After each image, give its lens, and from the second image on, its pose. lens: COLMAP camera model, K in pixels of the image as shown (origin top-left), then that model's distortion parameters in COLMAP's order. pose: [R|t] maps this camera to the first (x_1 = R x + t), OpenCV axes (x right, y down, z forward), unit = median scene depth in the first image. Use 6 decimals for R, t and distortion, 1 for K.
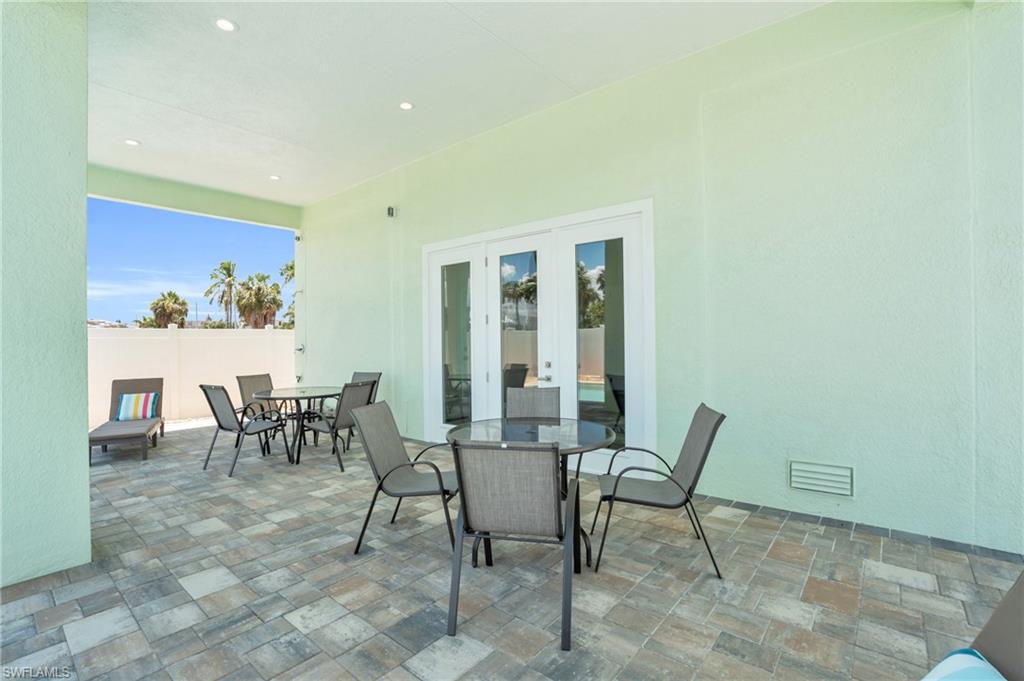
lens RADIAL K [[474.7, 0, 510.3], [0, 474.7, 339.1], [0, 0, 1]] dist [-0.074610, 0.029767]
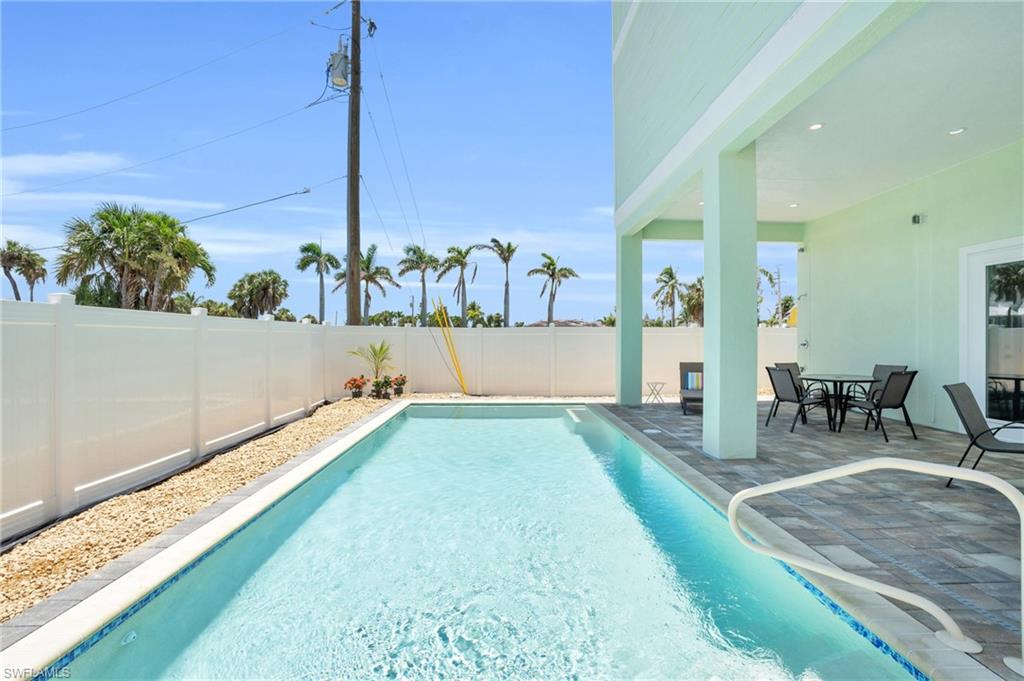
lens RADIAL K [[474.7, 0, 510.3], [0, 474.7, 339.1], [0, 0, 1]] dist [-0.074610, 0.029767]
pose [[0.658944, 0.010861, -0.752113, -0.093623], [-0.005414, 0.999938, 0.009697, 0.002219], [0.752172, -0.002318, 0.658962, -0.485369]]
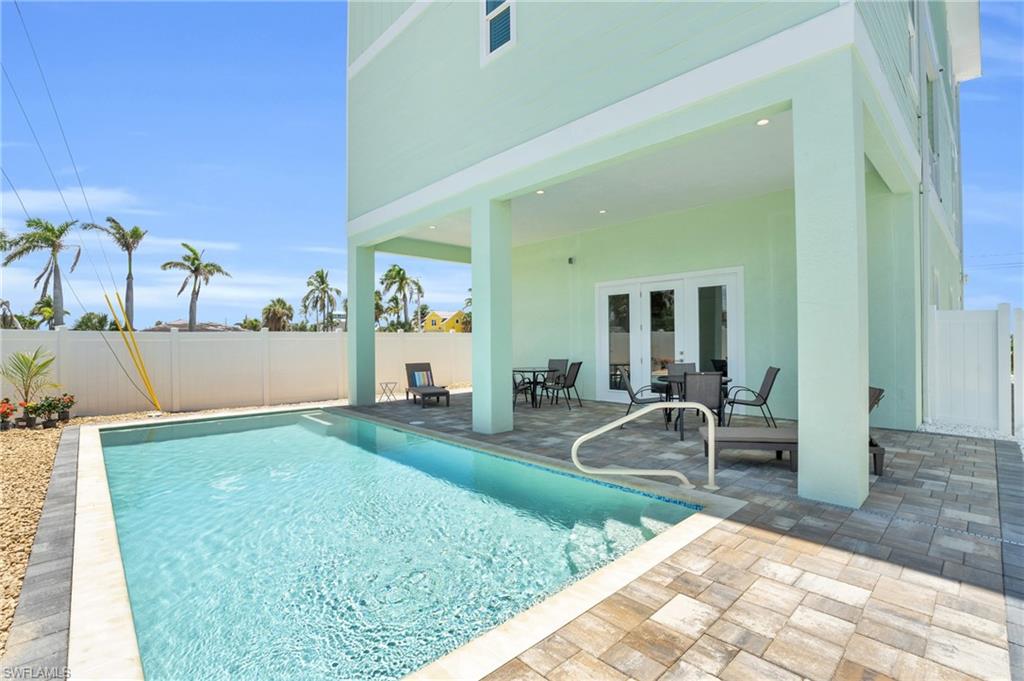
lens RADIAL K [[474.7, 0, 510.3], [0, 474.7, 339.1], [0, 0, 1]] dist [-0.074610, 0.029767]
pose [[0.993386, -0.000716, -0.114823, -0.327698], [0.000487, 0.999998, -0.002030, 0.003936], [0.114824, 0.001961, 0.993384, -0.777313]]
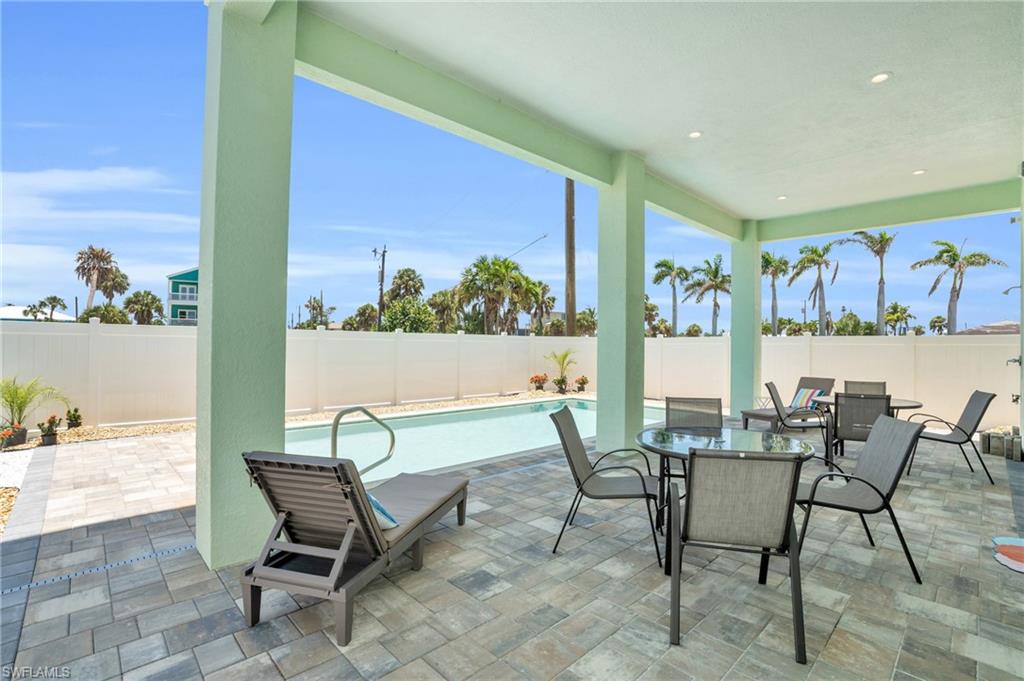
lens RADIAL K [[474.7, 0, 510.3], [0, 474.7, 339.1], [0, 0, 1]] dist [-0.074610, 0.029767]
pose [[-0.112920, -0.003328, -0.993598, 0.602555], [-0.008884, 0.999958, -0.002340, -0.008814], [0.993564, 0.008563, -0.112945, 0.370184]]
